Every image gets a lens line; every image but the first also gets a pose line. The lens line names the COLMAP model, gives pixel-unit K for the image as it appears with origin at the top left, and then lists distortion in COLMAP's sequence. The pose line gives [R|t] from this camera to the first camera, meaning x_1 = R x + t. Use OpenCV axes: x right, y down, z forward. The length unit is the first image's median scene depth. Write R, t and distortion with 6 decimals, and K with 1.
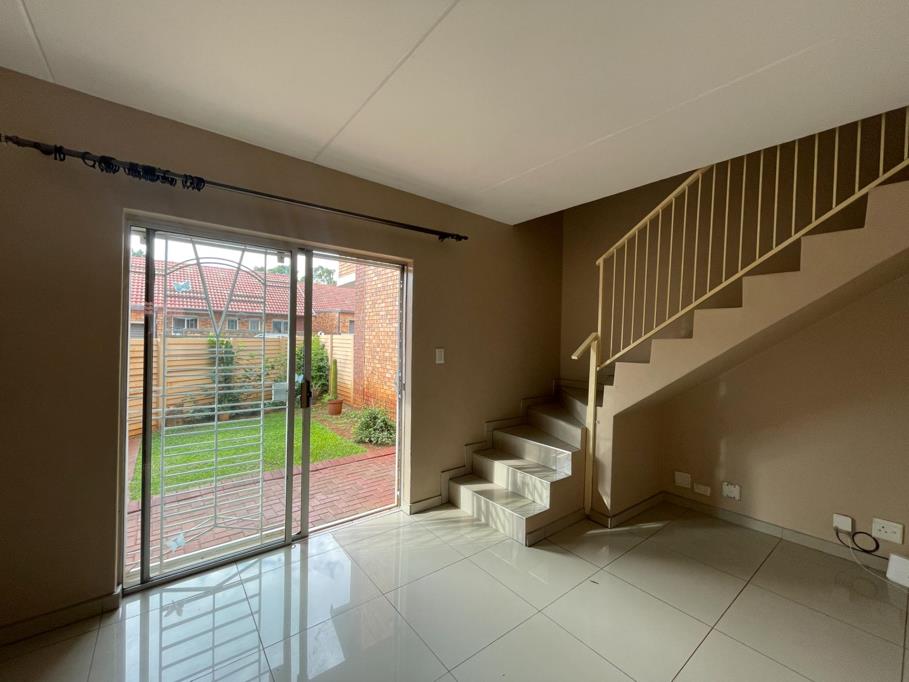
lens RADIAL K [[372.9, 0, 455.7], [0, 372.9, 341.2], [0, 0, 1]] dist [-0.001954, 0.000168]
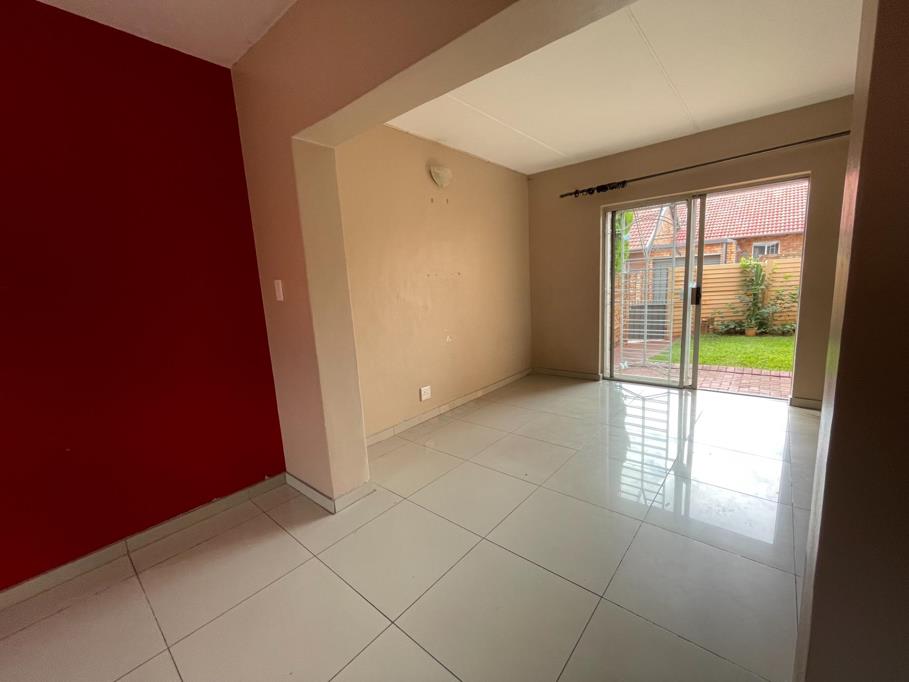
lens RADIAL K [[372.9, 0, 455.7], [0, 372.9, 341.2], [0, 0, 1]] dist [-0.001954, 0.000168]
pose [[0.191092, 0.126753, -0.973354, 0.370483], [0.056694, 0.988547, 0.139861, 0.023942], [0.979934, -0.081910, 0.181717, -0.096763]]
